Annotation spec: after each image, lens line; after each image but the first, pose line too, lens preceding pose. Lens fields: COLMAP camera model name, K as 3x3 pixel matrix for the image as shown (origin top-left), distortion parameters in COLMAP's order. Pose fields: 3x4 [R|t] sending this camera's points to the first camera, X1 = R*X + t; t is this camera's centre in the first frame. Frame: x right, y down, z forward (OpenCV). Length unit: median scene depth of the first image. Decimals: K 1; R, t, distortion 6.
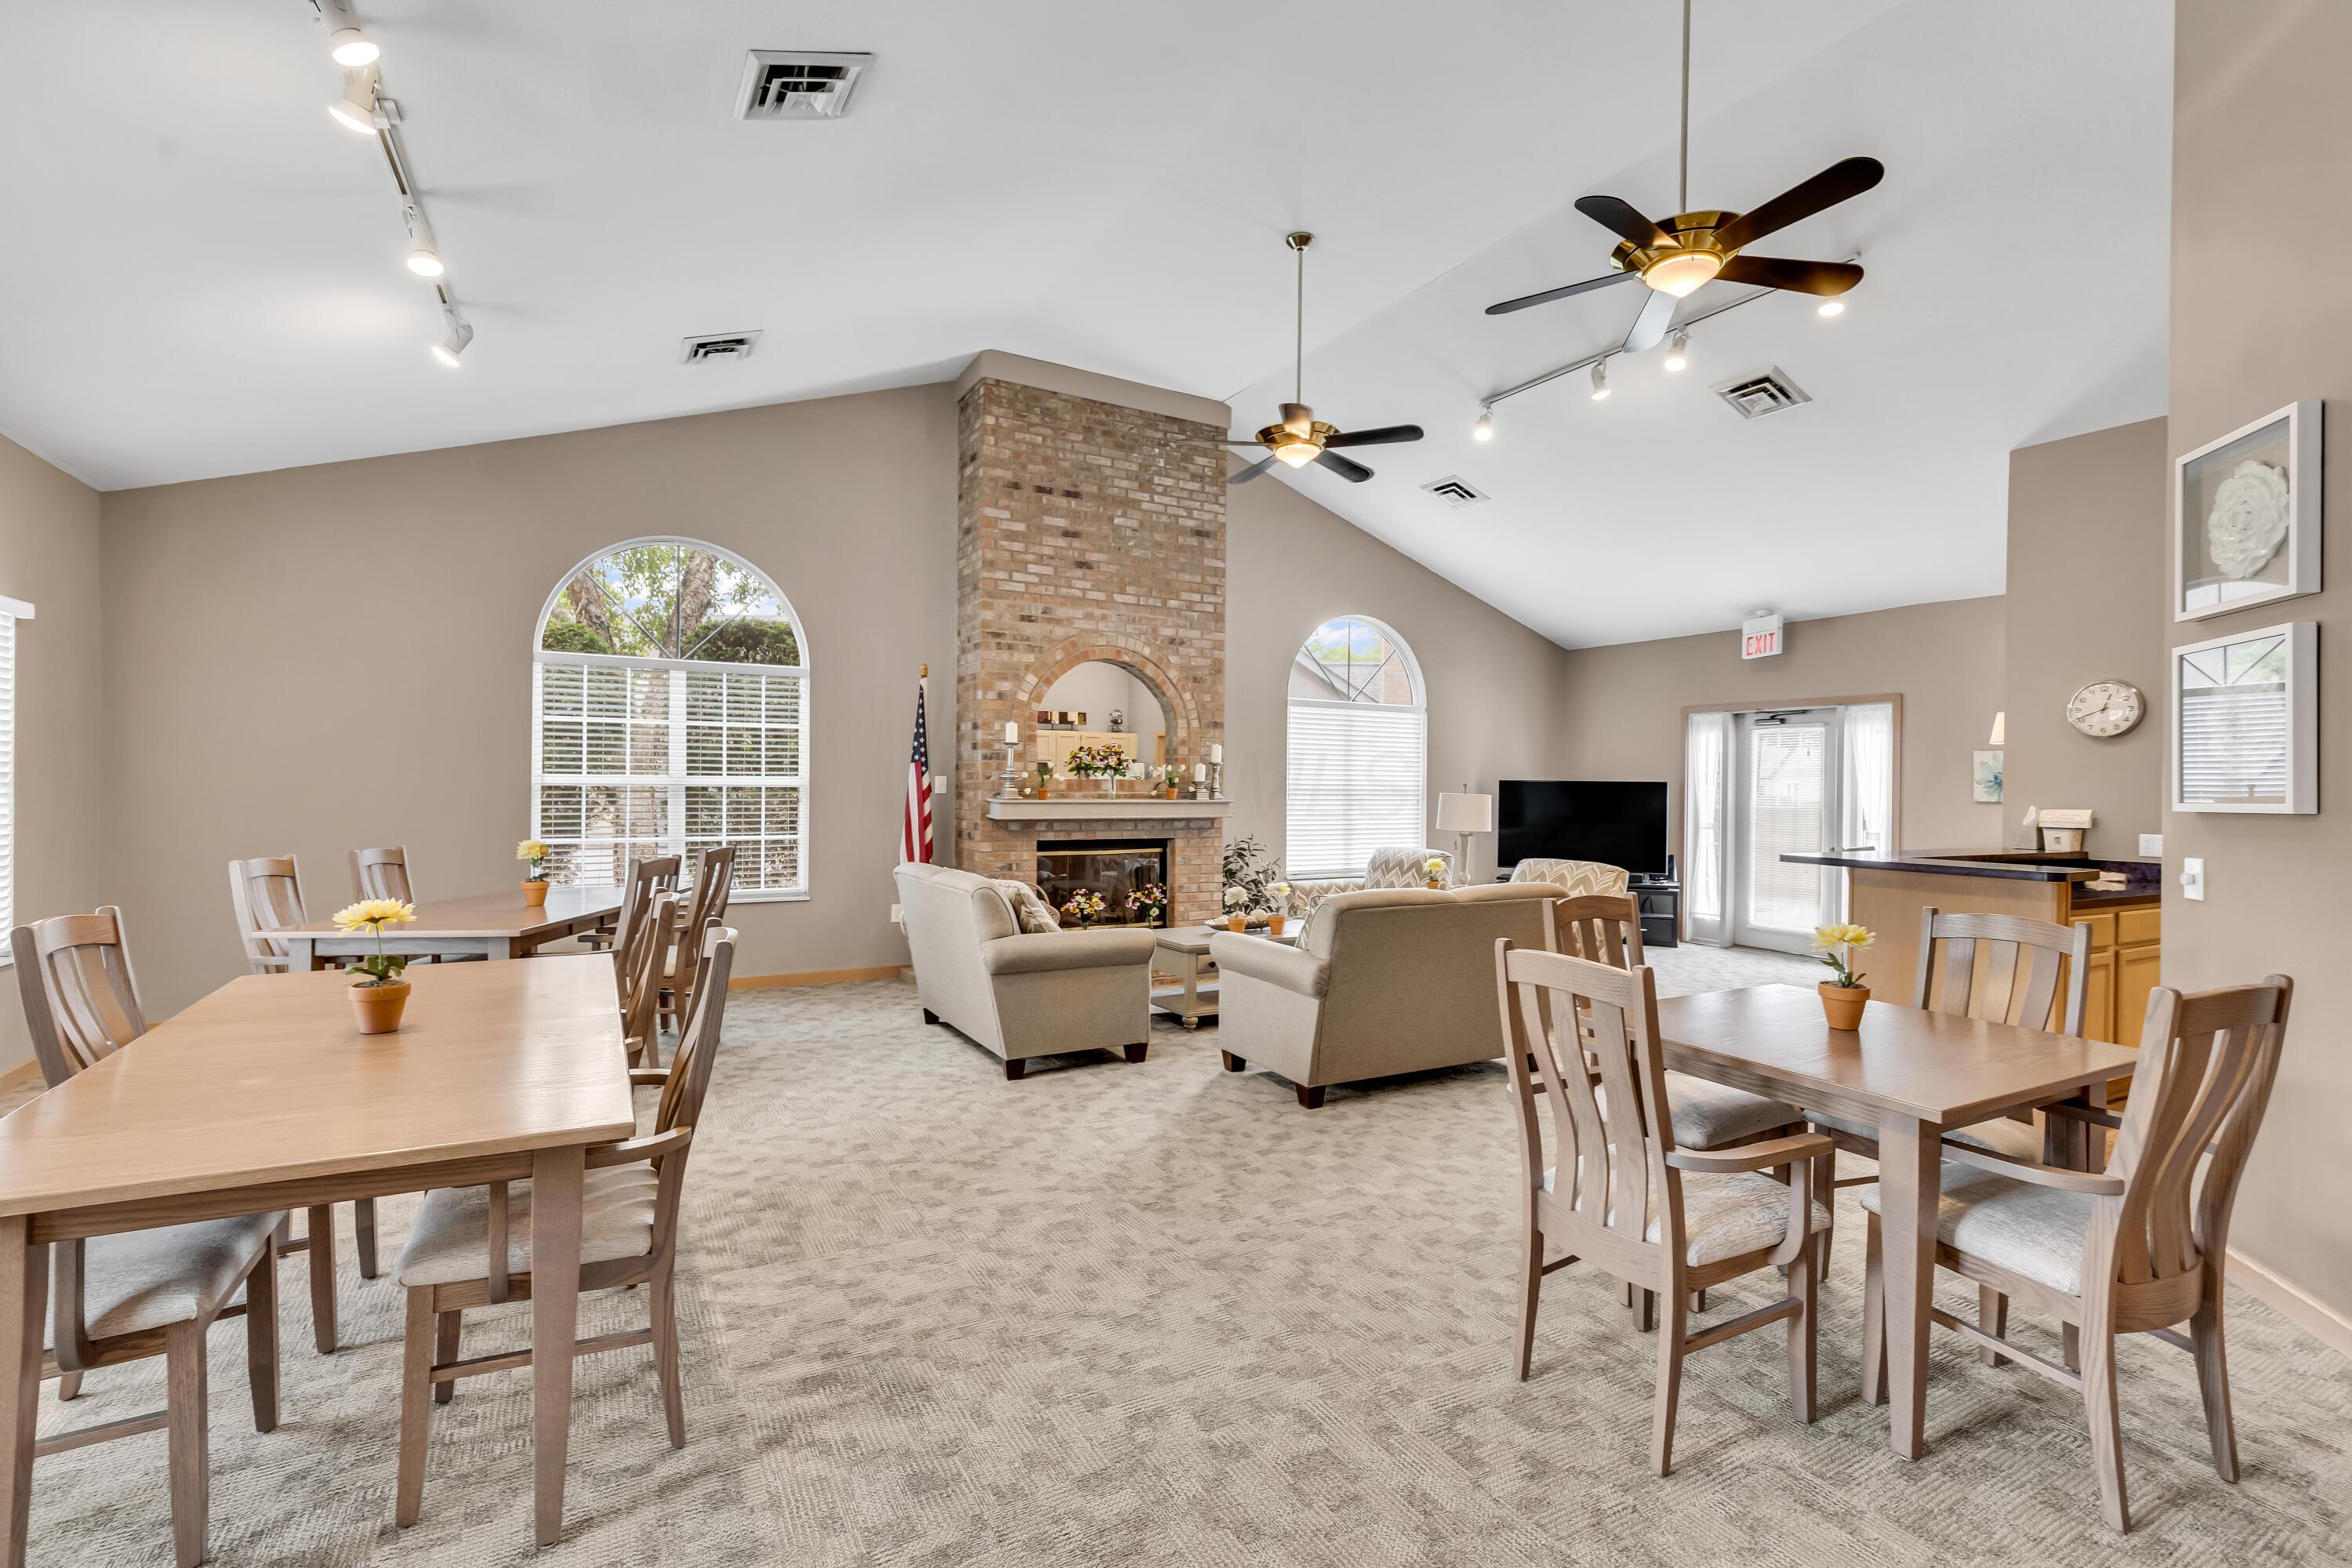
lens RADIAL K [[1075.2, 0, 1176.0], [0, 1075.2, 784.0], [0, 0, 1]] dist [0.009212, -0.000056]
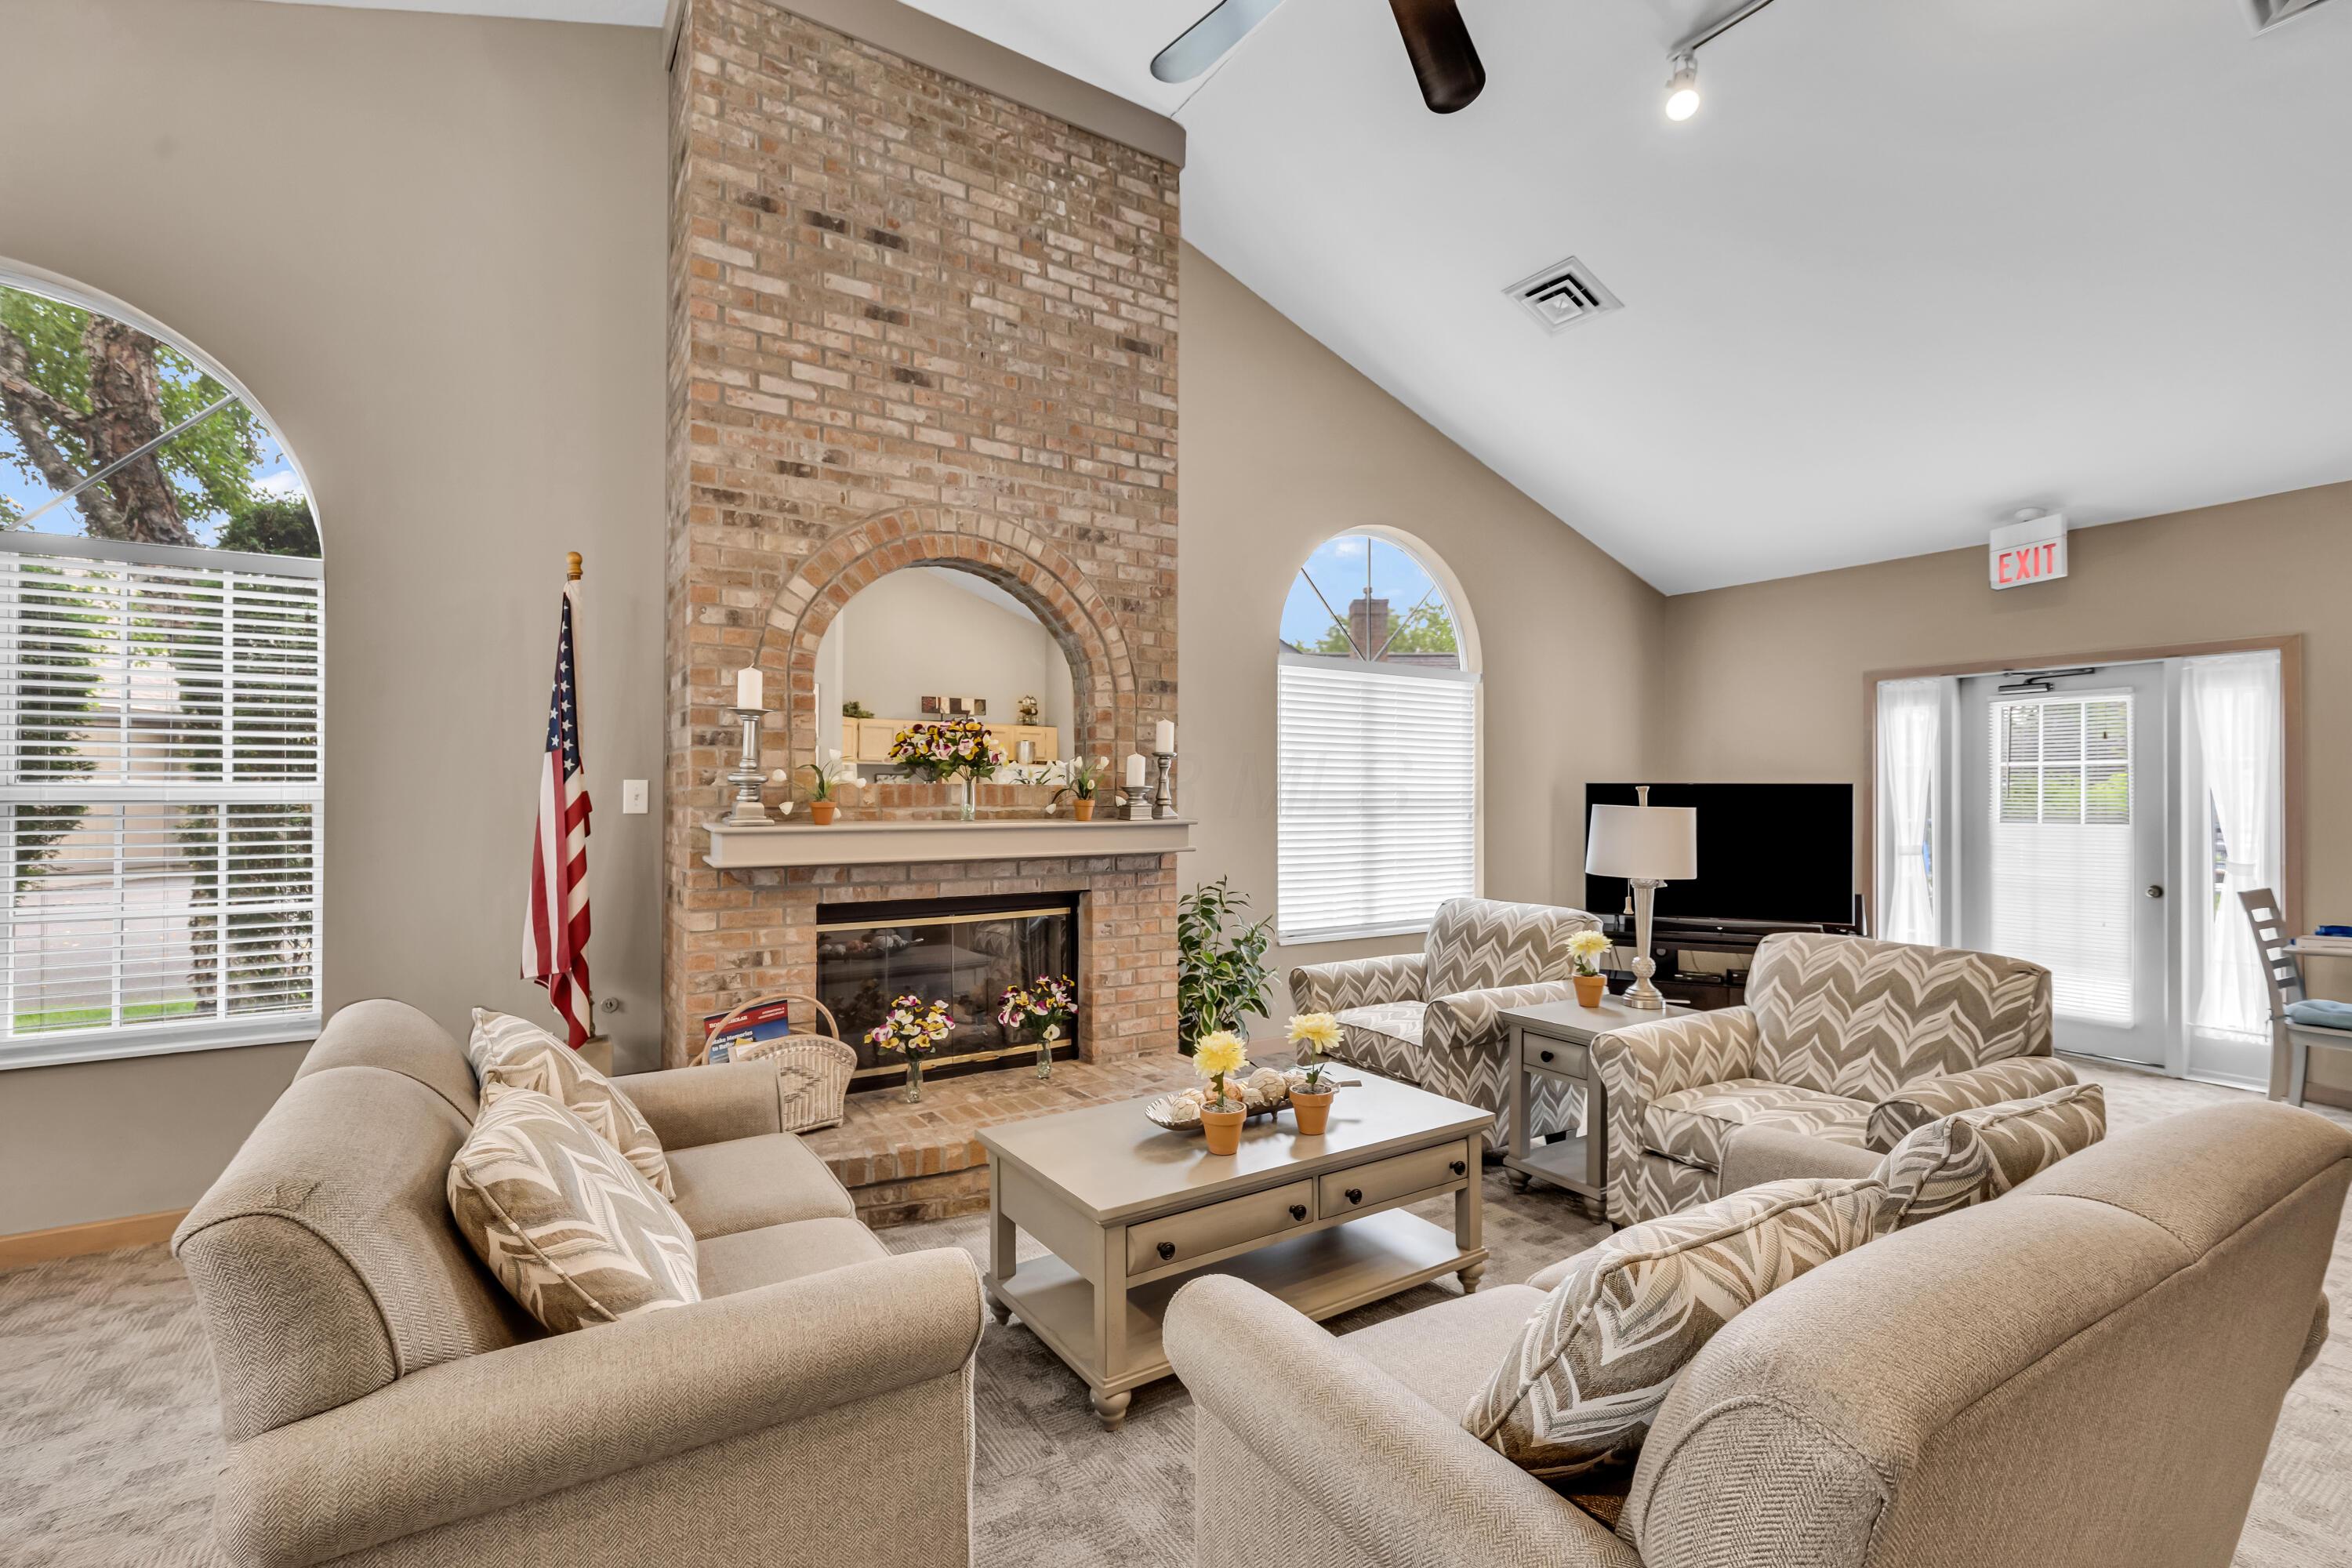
lens RADIAL K [[1075.2, 0, 1176.0], [0, 1075.2, 784.0], [0, 0, 1]] dist [0.009212, -0.000056]
pose [[0.998574, -0.007320, 0.052886, 0.014013], [0.007797, 0.999931, -0.008818, 0.001077], [-0.052818, 0.009218, 0.998562, 0.458812]]
